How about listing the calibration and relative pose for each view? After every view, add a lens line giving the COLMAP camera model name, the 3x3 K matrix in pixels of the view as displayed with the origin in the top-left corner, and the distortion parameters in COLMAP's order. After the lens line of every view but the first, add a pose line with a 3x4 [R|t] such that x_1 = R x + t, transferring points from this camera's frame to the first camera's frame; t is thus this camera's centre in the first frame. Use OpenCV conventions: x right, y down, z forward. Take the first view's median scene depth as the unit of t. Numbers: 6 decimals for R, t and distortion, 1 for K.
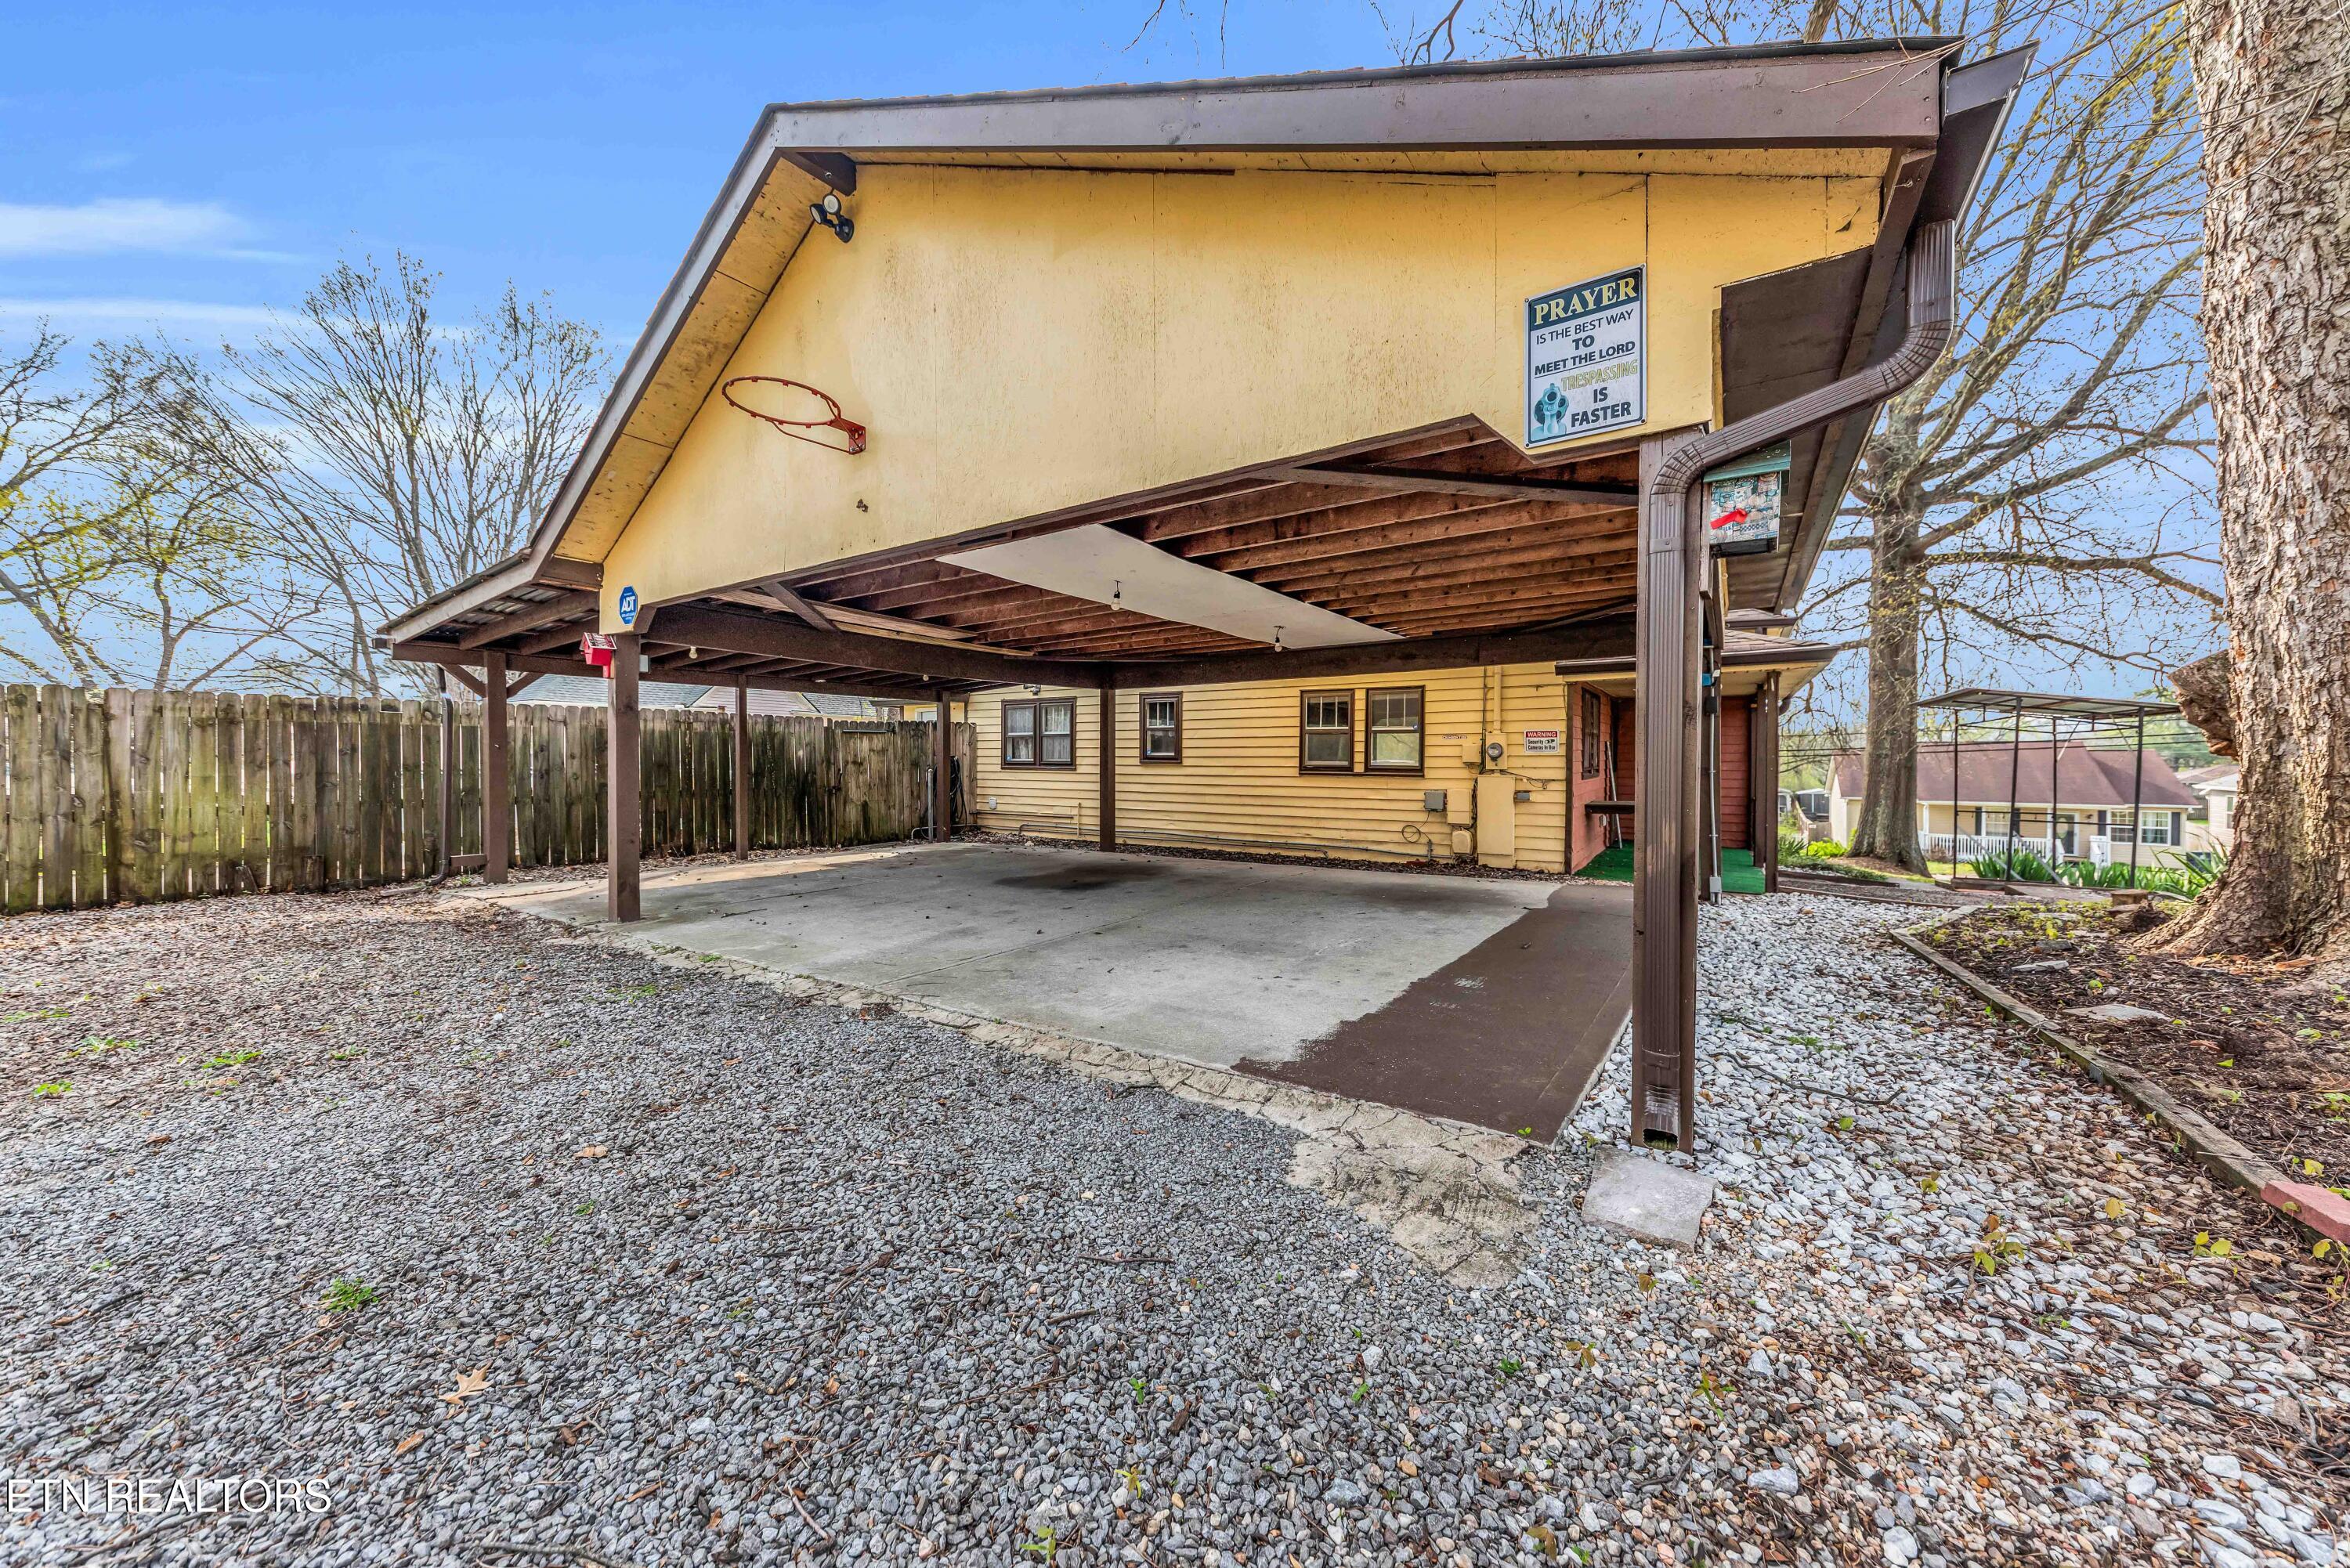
lens RADIAL K [[806.4, 0, 1211.4], [0, 806.4, 766.3], [0, 0, 1]] dist [-0.000821, -0.000113]
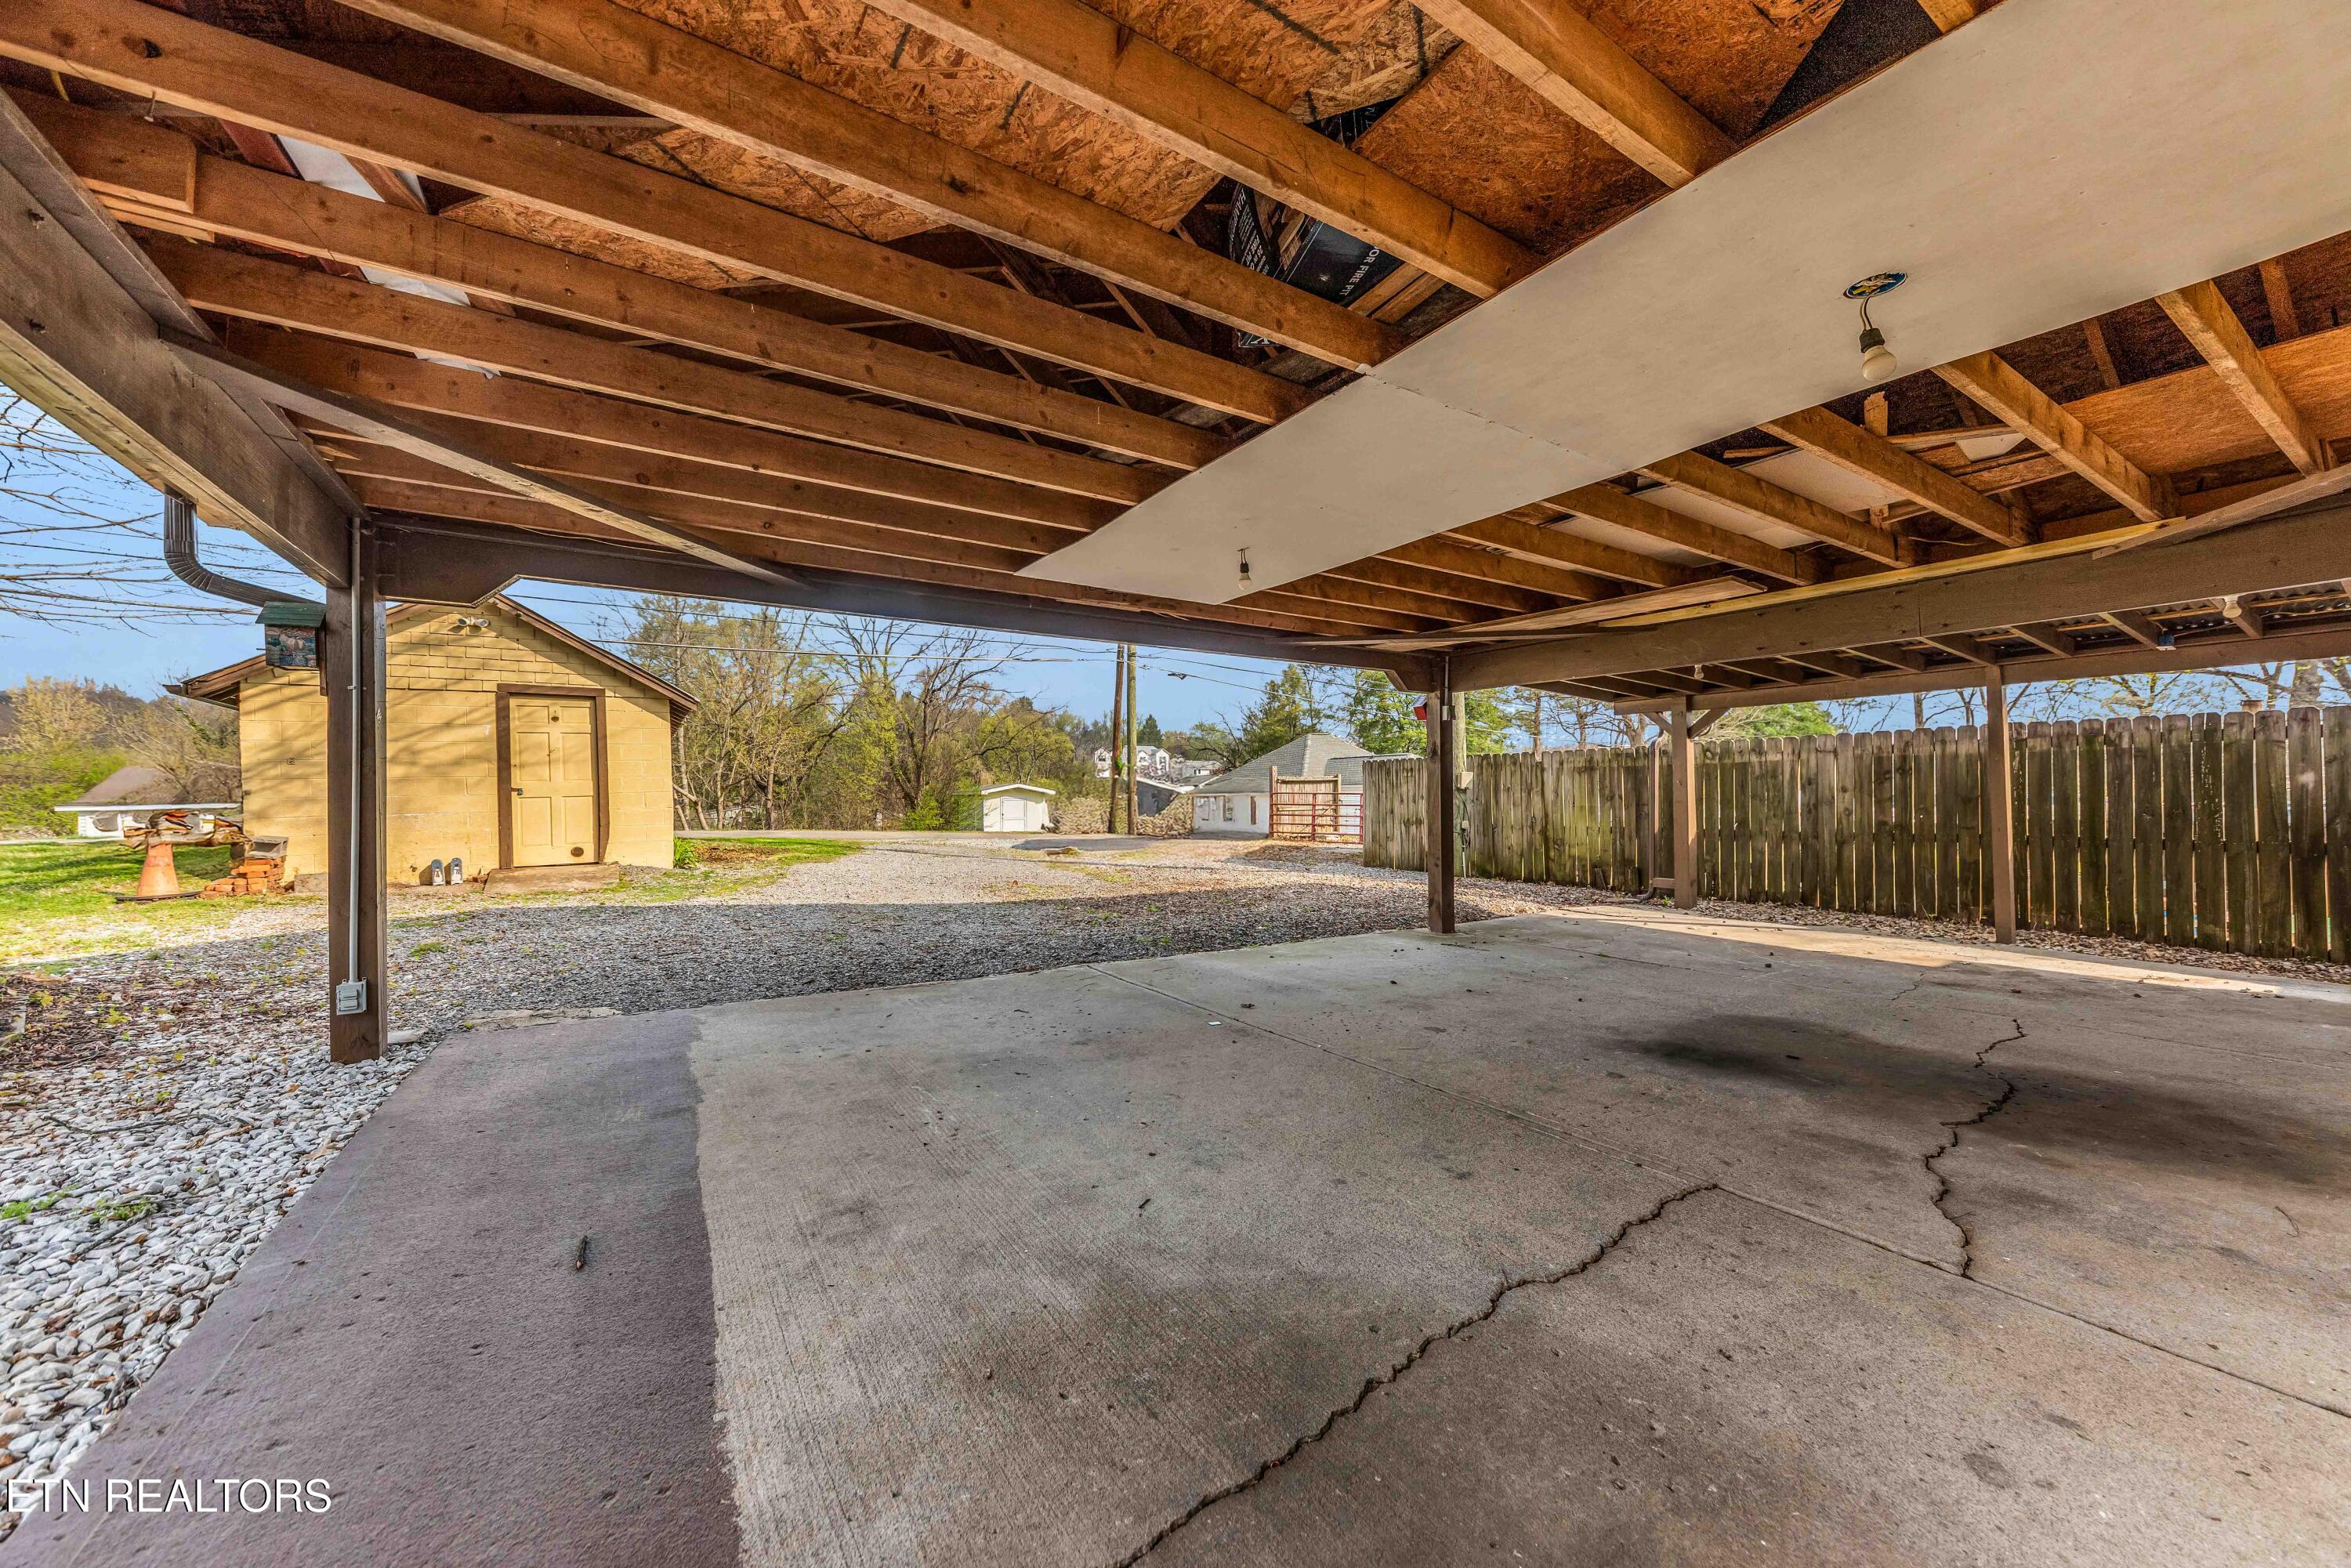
lens RADIAL K [[784.0, 0, 1174.7], [0, 784.0, 789.1], [0, 0, 1]] dist [0.000195, -0.000006]
pose [[-0.379734, -0.006163, -0.925075, 0.284976], [-0.001096, 0.999980, -0.006212, -0.006571], [0.925095, -0.001345, -0.379733, 0.627666]]
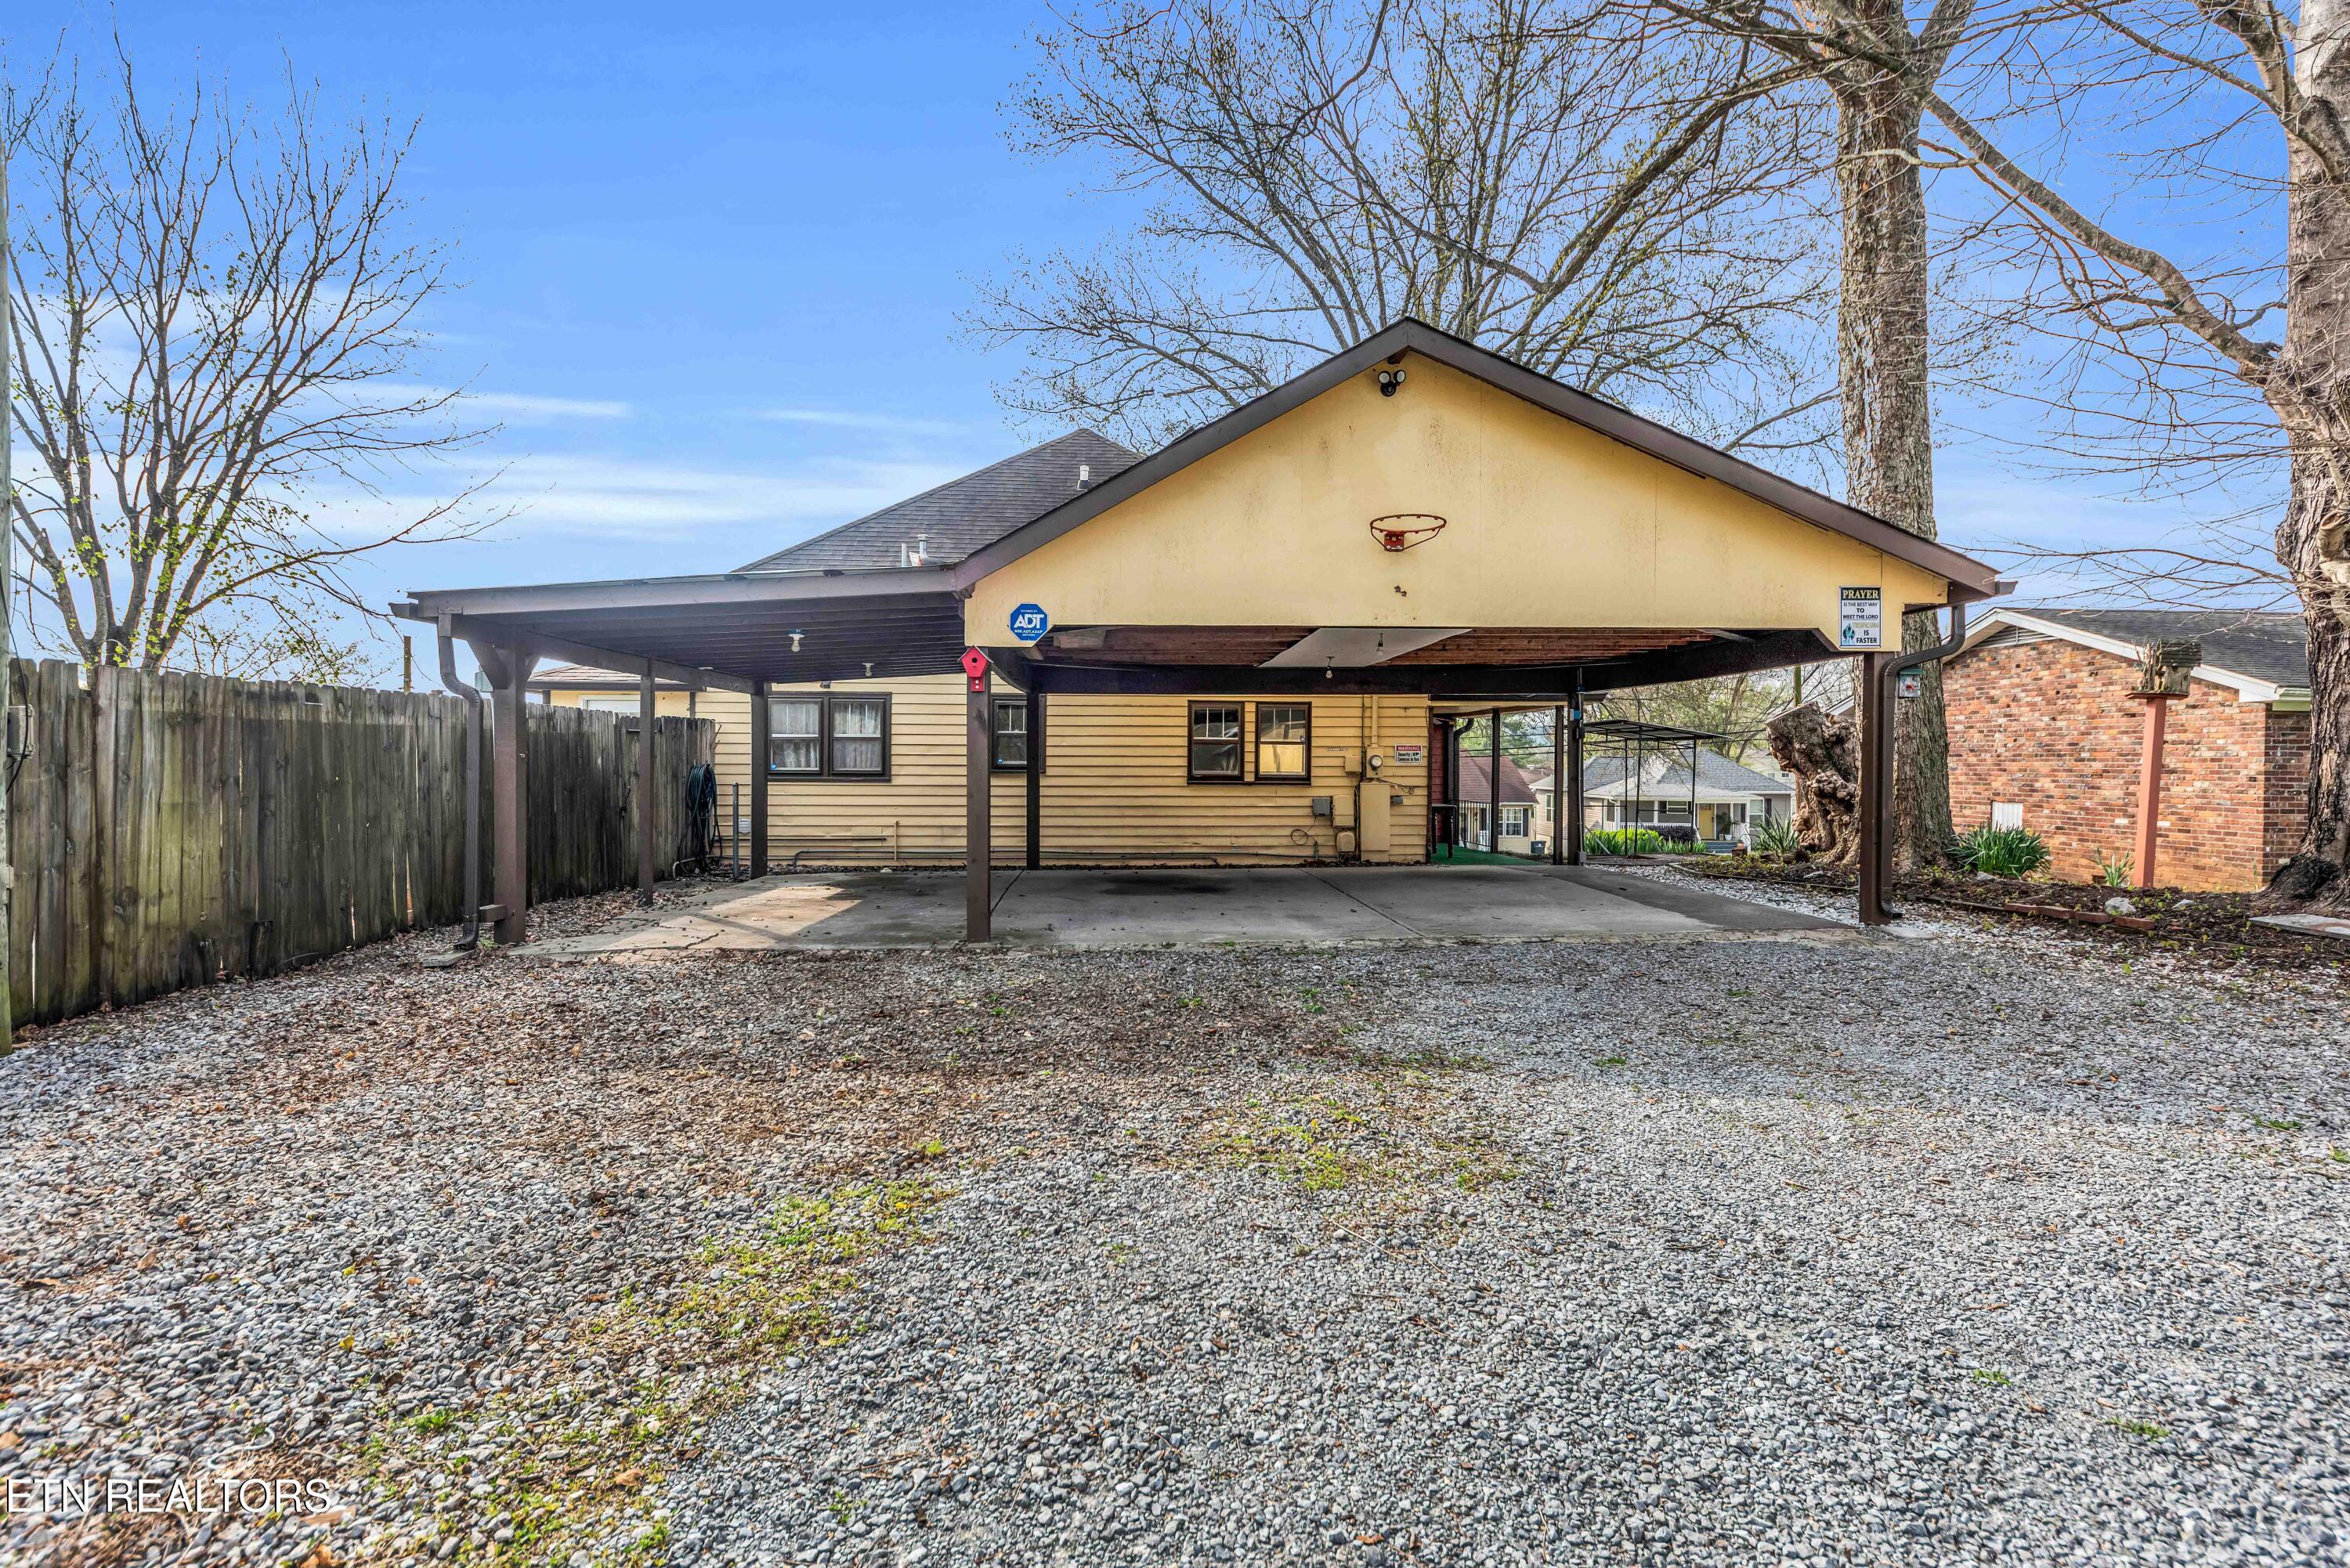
lens RADIAL K [[1129.7, 0, 1173.7], [0, 1129.7, 772.6], [0, 0, 1]] dist [0.001581, 0.000603]
pose [[0.806850, -0.004256, 0.590742, -0.837082], [0.003367, 0.999991, 0.002604, -0.009012], [-0.590747, -0.000112, 0.806857, -0.144868]]
